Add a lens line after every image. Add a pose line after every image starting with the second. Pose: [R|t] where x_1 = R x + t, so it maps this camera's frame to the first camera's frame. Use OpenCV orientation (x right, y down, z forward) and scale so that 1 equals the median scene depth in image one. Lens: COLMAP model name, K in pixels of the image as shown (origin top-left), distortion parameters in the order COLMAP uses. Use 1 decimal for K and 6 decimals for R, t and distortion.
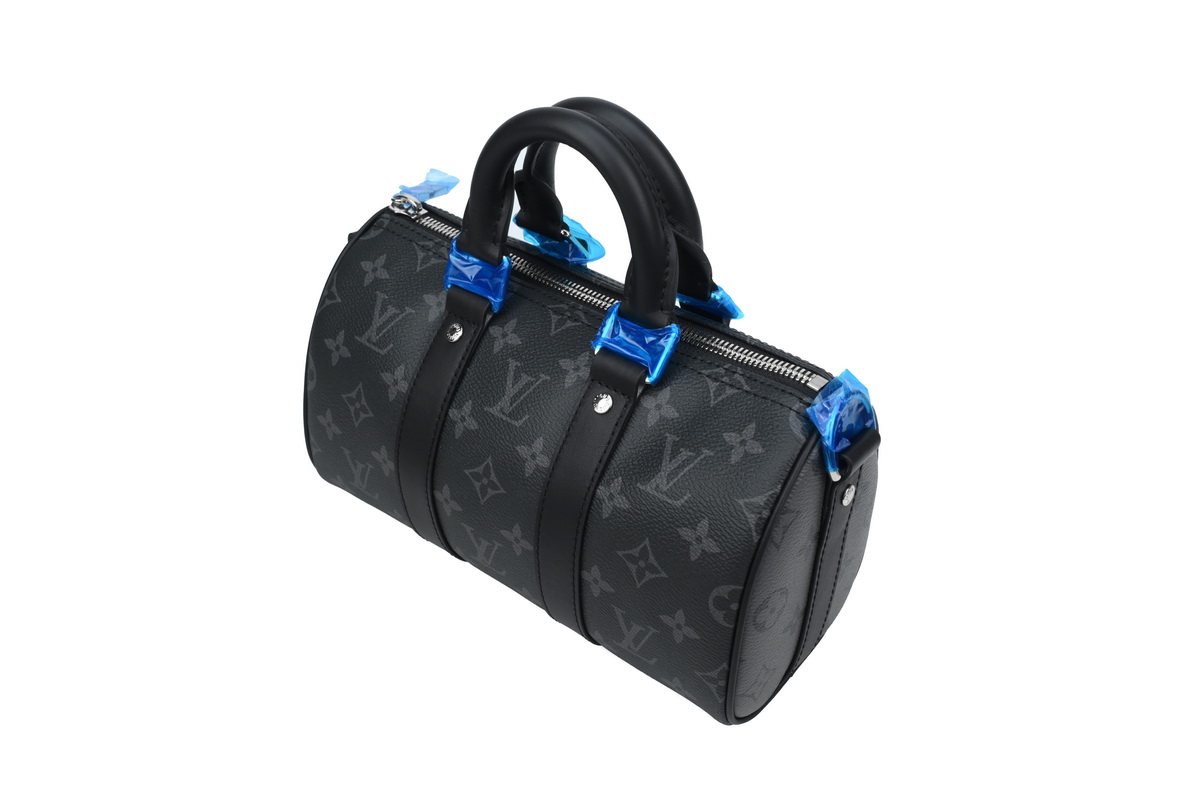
lens RADIAL K [[1176.4, 0, 605.5], [0, 1176.4, 408.9], [0, 0, 1]] dist [-0.047911, 0.000000]
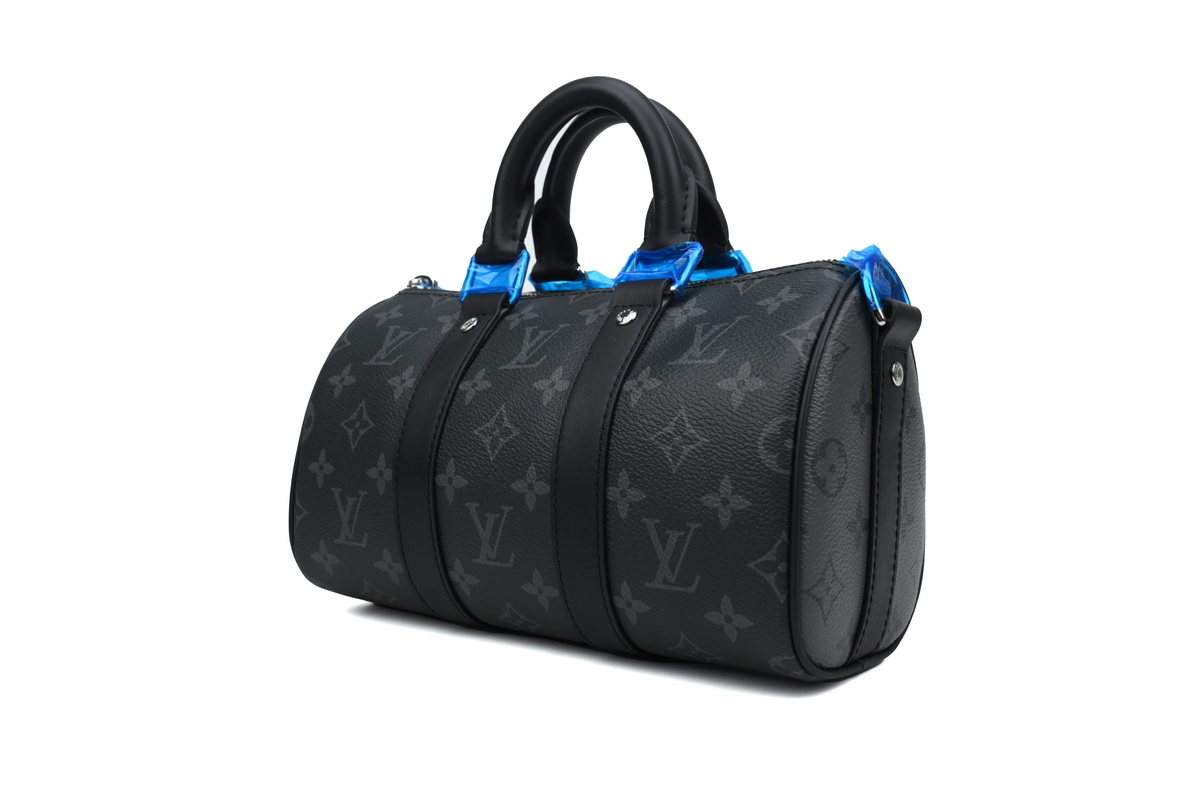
lens RADIAL K [[1176.4, 0, 594.1], [0, 1176.4, 395.7], [0, 0, 1]] dist [-0.047911, 0.000000]
pose [[0.999824, -0.001945, 0.018636, -0.046912], [0.012386, 0.814899, -0.579470, 0.603661], [-0.014059, 0.579599, 0.814780, 0.259150]]
